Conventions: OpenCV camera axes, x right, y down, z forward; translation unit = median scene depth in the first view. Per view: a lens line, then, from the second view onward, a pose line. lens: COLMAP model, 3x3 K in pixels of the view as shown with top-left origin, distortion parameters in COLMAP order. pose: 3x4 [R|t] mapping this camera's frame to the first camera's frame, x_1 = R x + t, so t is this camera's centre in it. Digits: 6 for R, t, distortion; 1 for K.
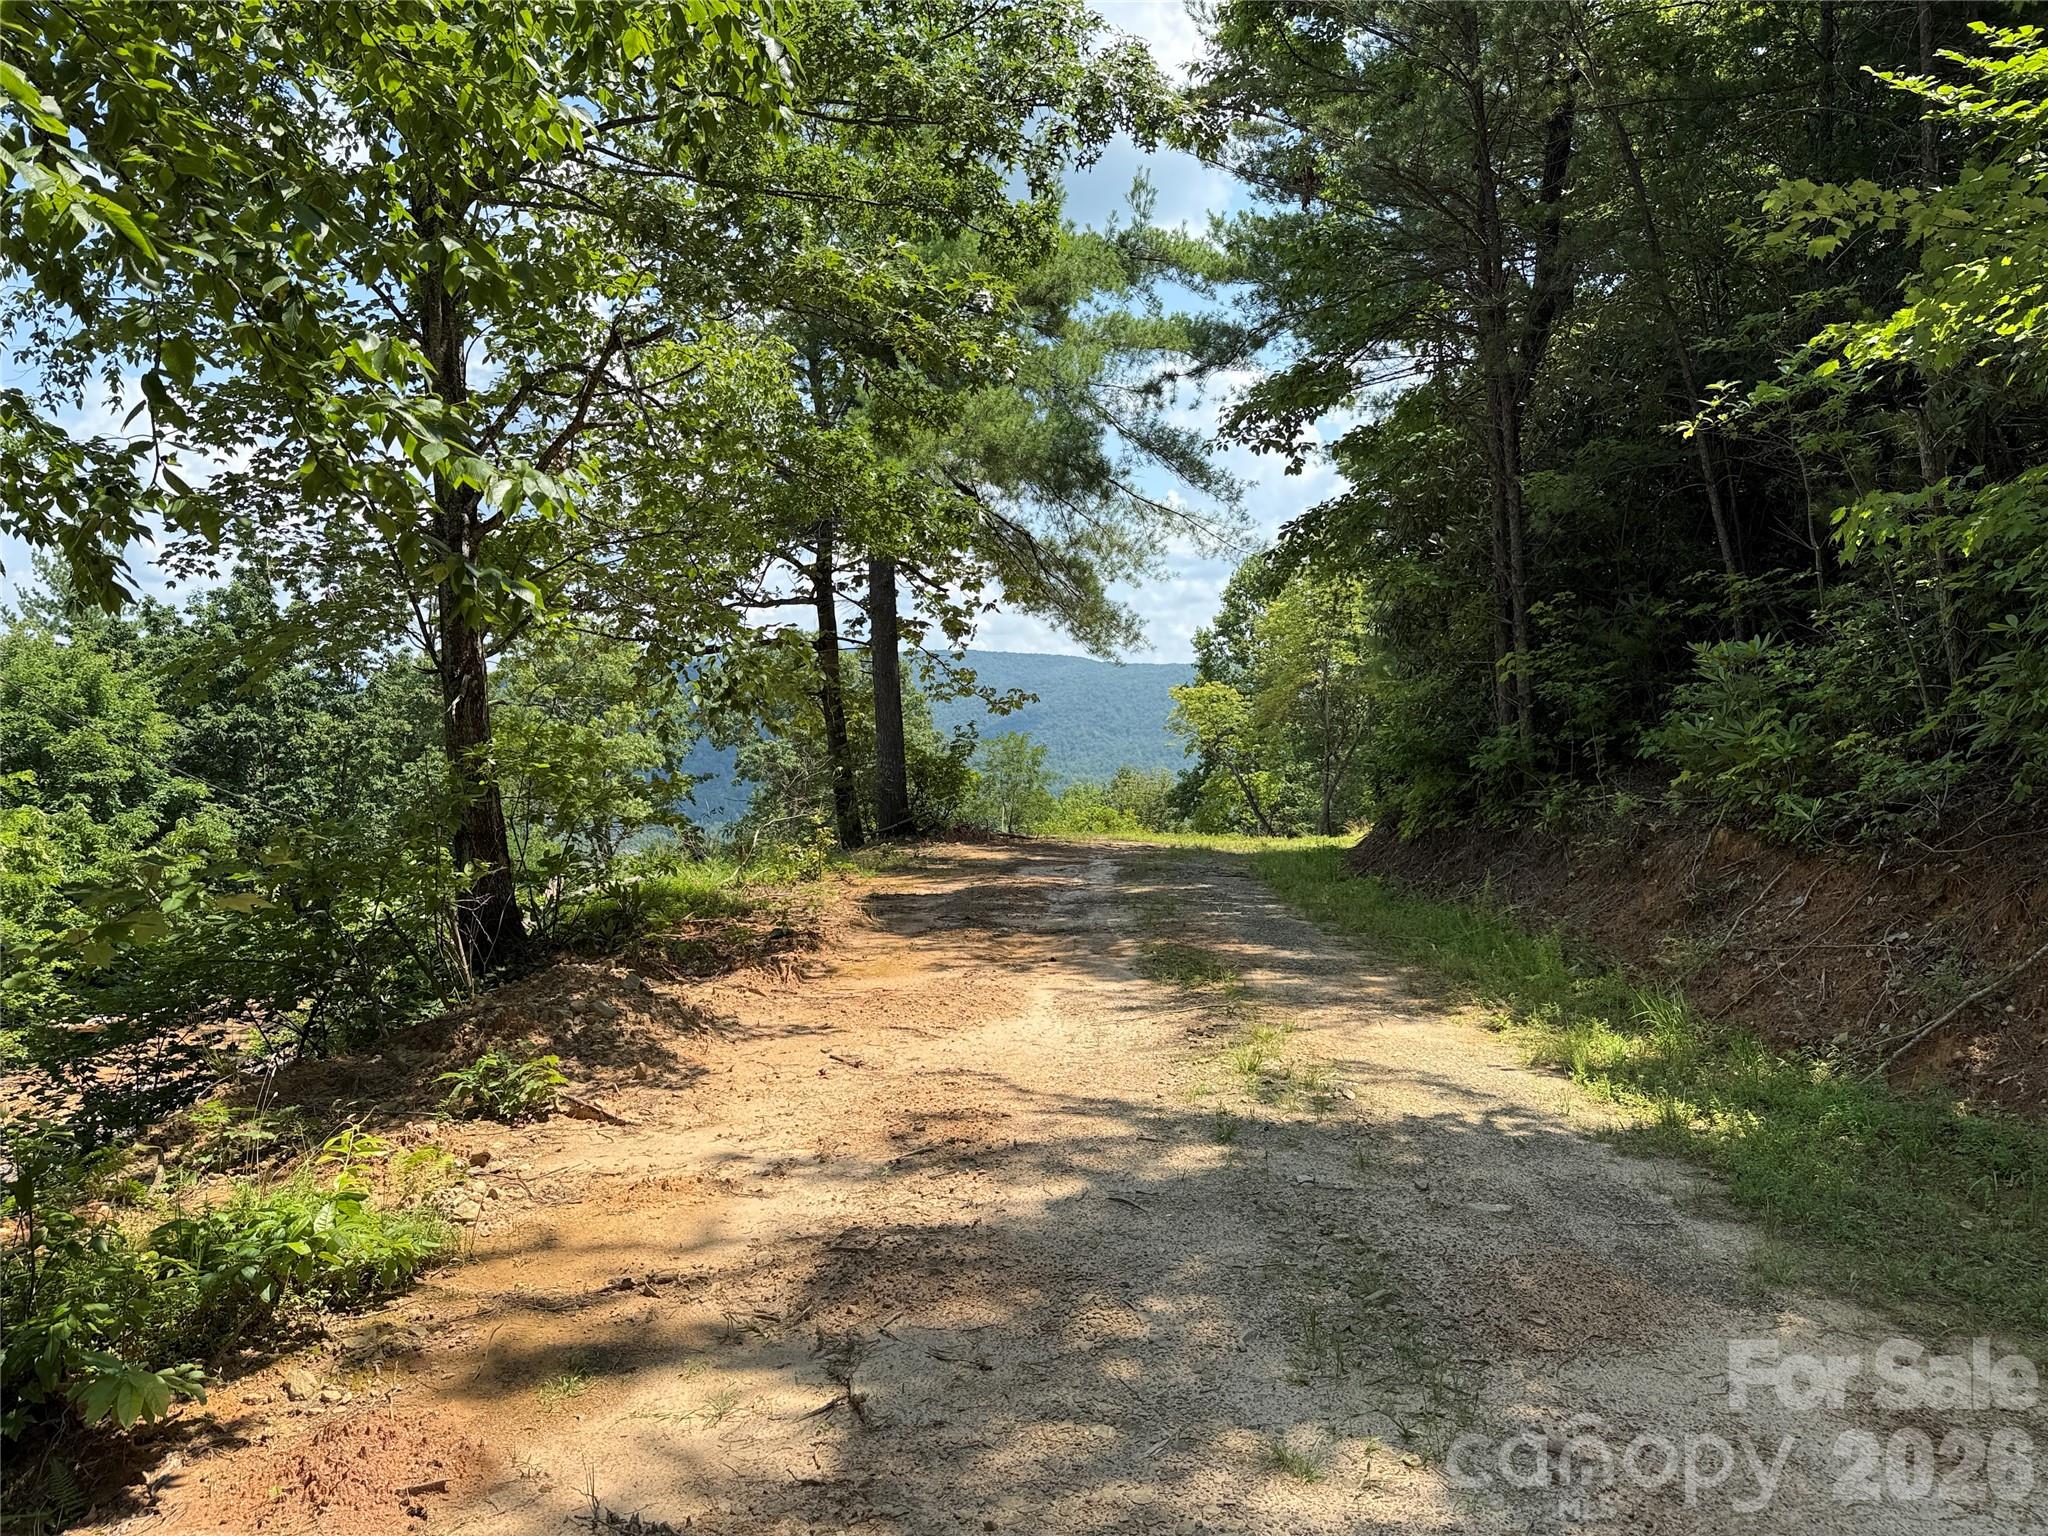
lens RADIAL K [[1430.6, 0, 1026.4], [0, 1430.6, 763.3], [0, 0, 1]] dist [0.000445, 0.000415]
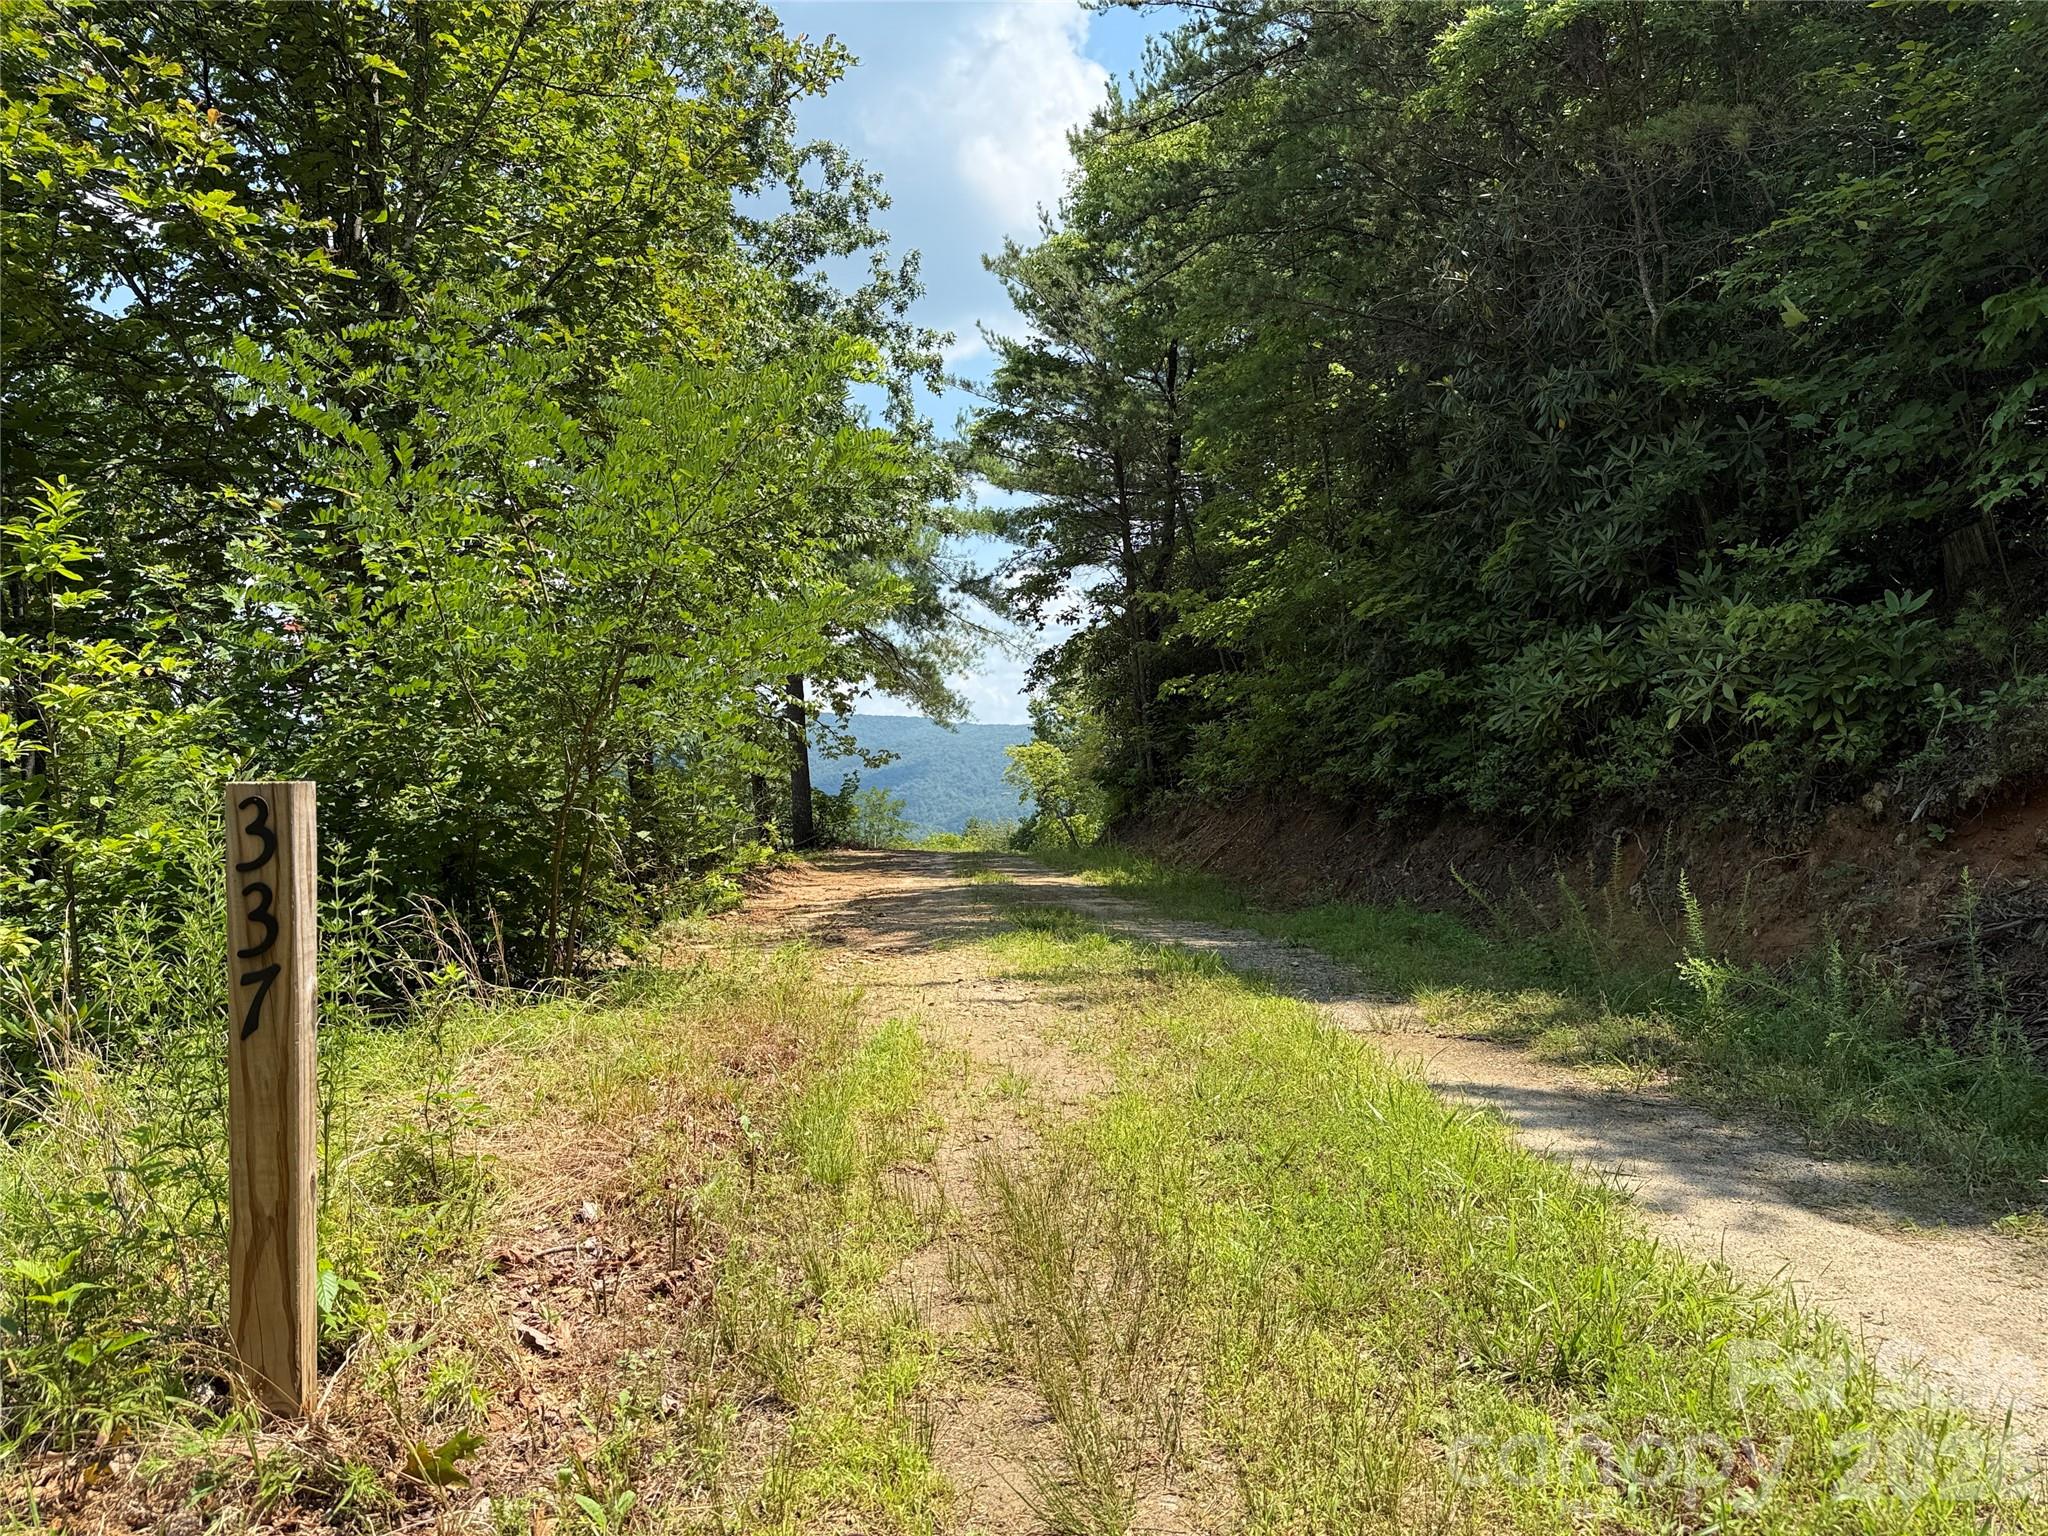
lens RADIAL K [[1430.6, 0, 1025.2], [0, 1430.6, 765.8], [0, 0, 1]] dist [0.000445, 0.000415]
pose [[0.995123, -0.012864, 0.097799, -0.007307], [0.016780, 0.999086, -0.039320, 0.024537], [-0.097203, 0.040769, 0.994429, -0.464496]]
